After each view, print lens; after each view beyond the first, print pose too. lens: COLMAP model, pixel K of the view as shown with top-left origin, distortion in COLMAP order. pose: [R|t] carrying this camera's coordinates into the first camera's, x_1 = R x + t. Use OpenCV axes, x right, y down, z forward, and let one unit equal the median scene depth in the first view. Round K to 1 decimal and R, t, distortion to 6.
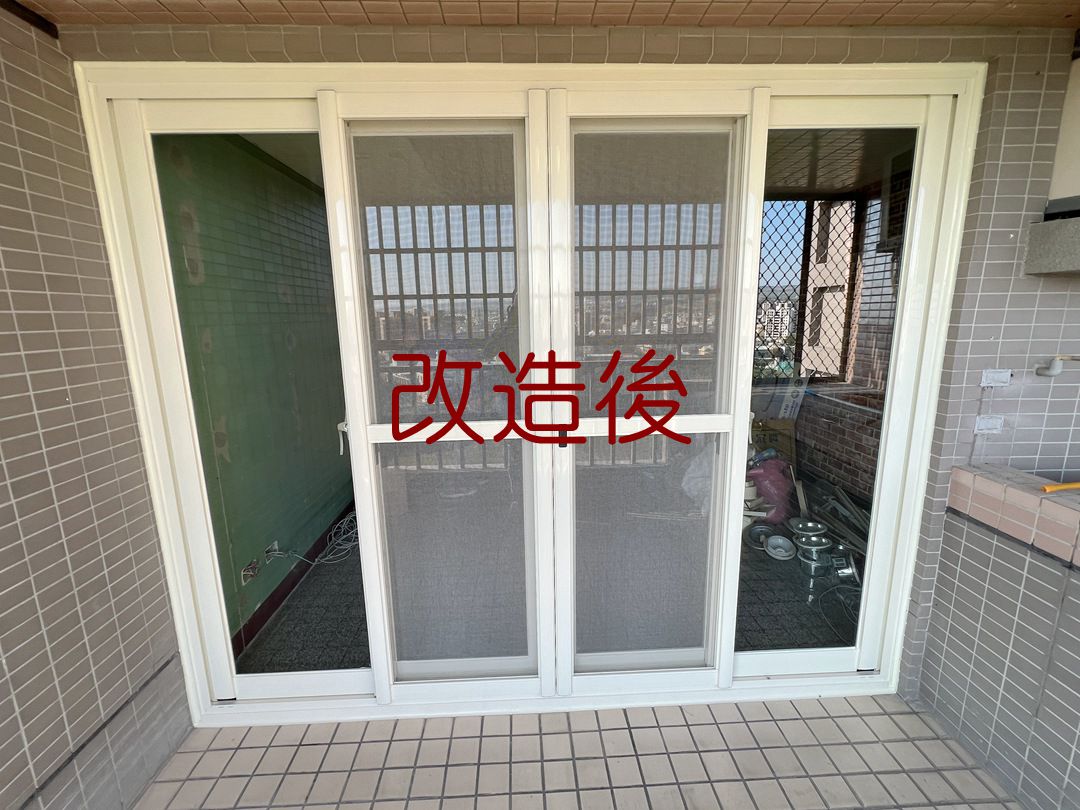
lens RADIAL K [[480.5, 0, 538.9], [0, 480.5, 405.8], [0, 0, 1]] dist [-0.004466, 0.000771]
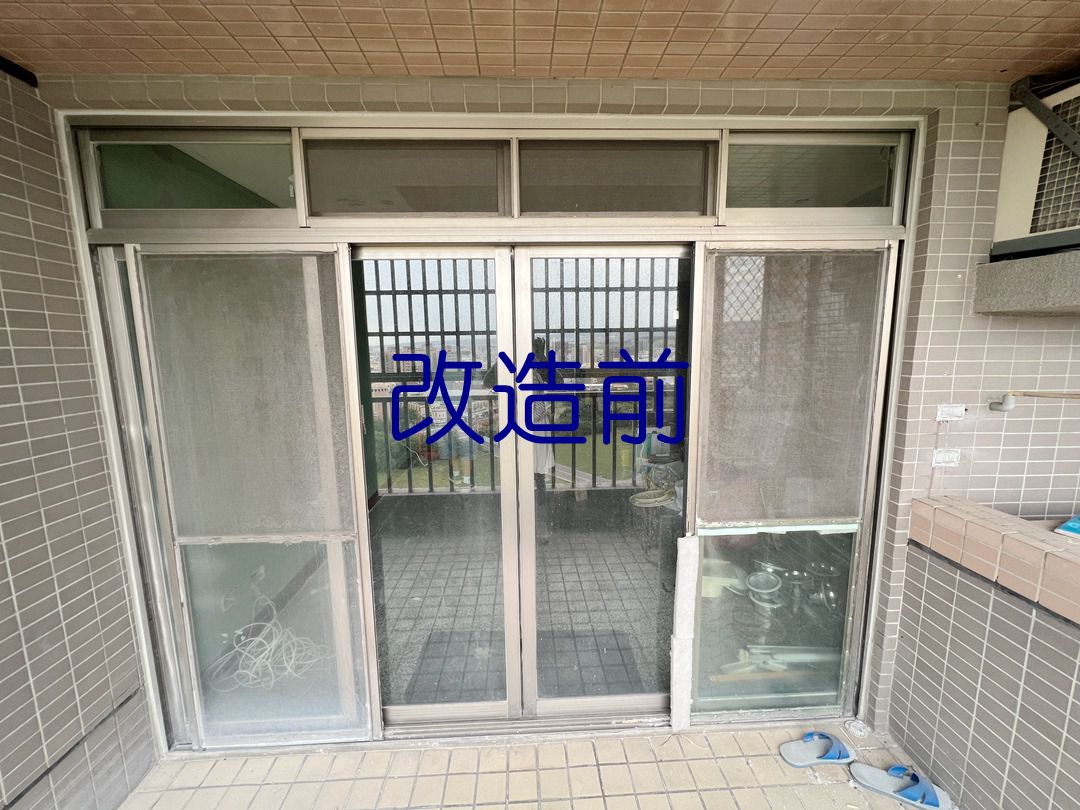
lens RADIAL K [[430.9, 0, 541.7], [0, 430.9, 408.5], [0, 0, 1]] dist [-0.000343, -0.000461]
pose [[0.999994, 0.001492, 0.002967, 0.077581], [-0.001335, 0.998638, -0.052153, -0.018366], [-0.003041, 0.052149, 0.998635, 0.083331]]
